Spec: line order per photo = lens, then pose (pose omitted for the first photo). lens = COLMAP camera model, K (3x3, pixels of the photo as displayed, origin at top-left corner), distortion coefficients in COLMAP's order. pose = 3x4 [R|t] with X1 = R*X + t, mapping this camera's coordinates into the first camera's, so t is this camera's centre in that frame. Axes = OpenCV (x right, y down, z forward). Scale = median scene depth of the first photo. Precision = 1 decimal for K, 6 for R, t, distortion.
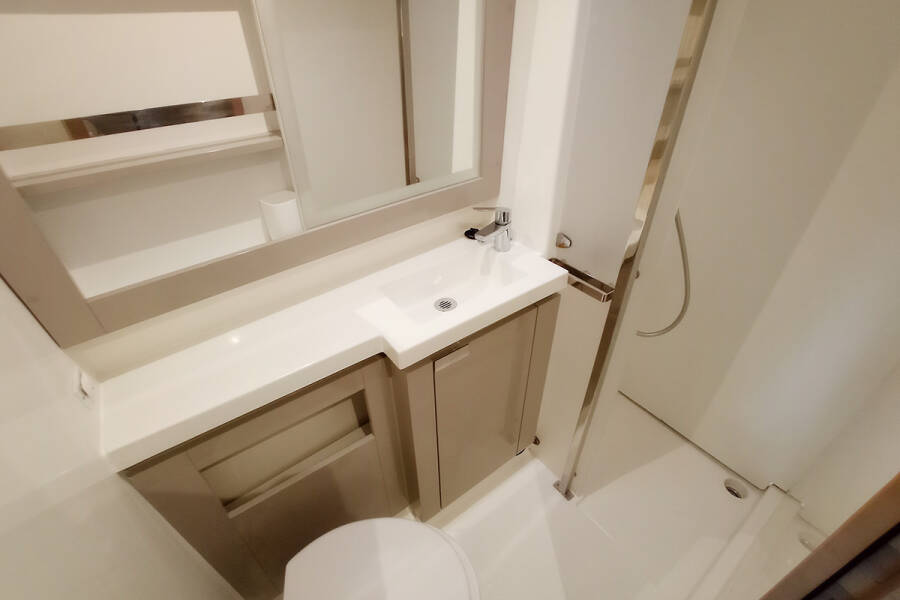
lens RADIAL K [[406.8, 0, 446.4], [0, 406.8, 298.5], [0, 0, 1]] dist [-0.037660, 0.011054]
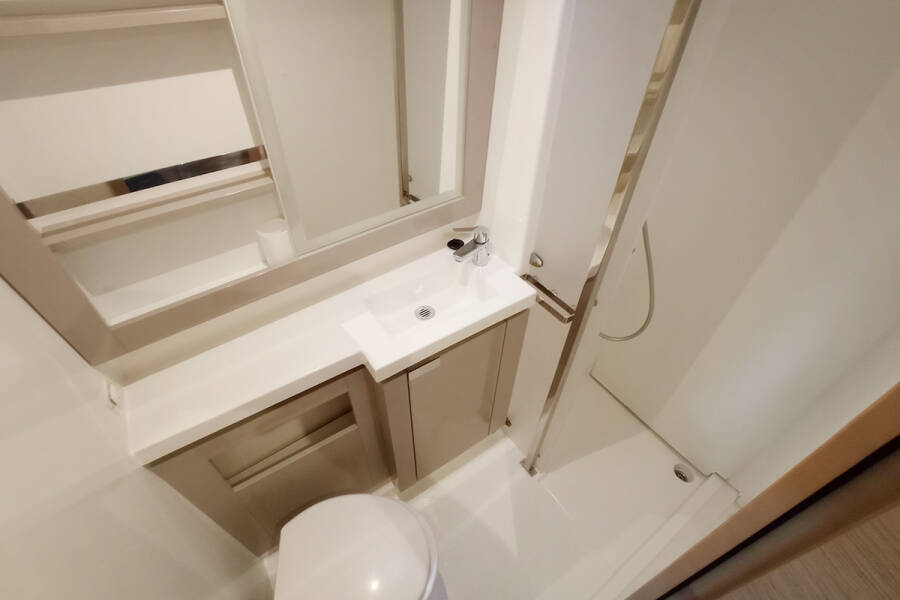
lens RADIAL K [[406.8, 0, 446.4], [0, 406.8, 298.5], [0, 0, 1]] dist [-0.037660, 0.011054]
pose [[0.998723, 0.049258, -0.011219, 0.067037], [-0.047462, 0.990937, 0.125661, -0.166942], [0.017307, -0.124968, 0.992010, -0.095175]]
